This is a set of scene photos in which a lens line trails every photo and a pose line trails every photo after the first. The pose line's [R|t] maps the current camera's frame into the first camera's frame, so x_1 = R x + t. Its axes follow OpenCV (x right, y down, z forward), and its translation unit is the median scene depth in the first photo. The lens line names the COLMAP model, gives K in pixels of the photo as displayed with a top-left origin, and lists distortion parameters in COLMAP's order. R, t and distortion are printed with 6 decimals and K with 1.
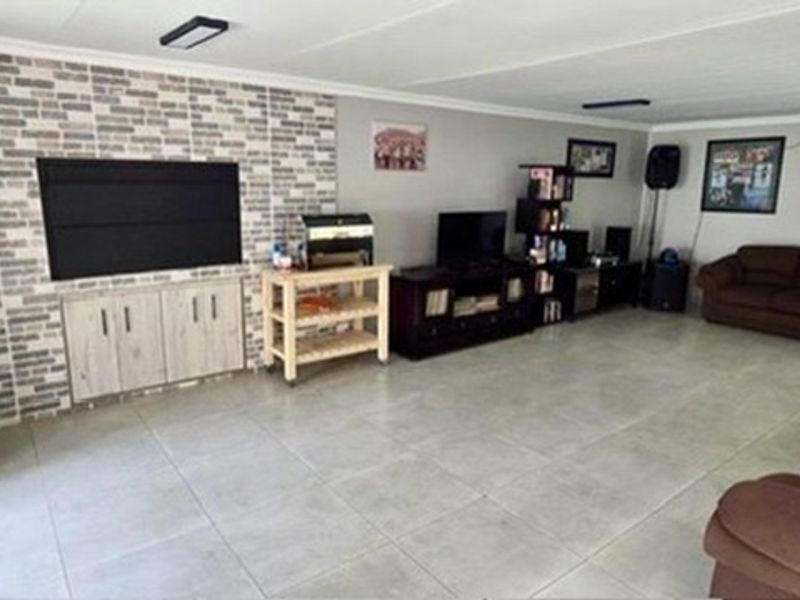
lens RADIAL K [[553.6, 0, 389.1], [0, 553.6, 268.8], [0, 0, 1]] dist [-0.007312, 0.006909]
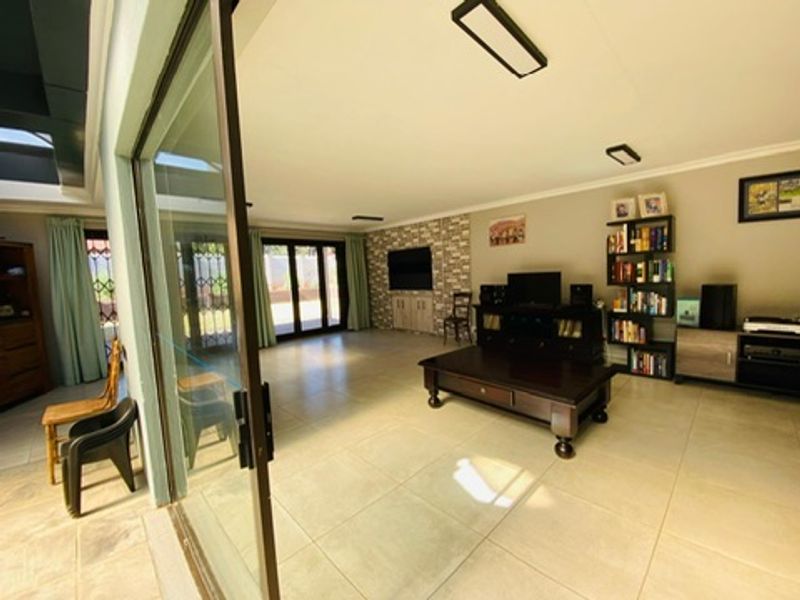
lens RADIAL K [[327.7, 0, 400.4], [0, 327.7, 299.3], [0, 0, 1]] dist [-0.000396, 0.000102]
pose [[0.096727, 0.045960, -0.994249, 1.194958], [-0.136005, 0.990174, 0.032540, 0.002880], [0.985975, 0.132076, 0.102027, 0.705538]]
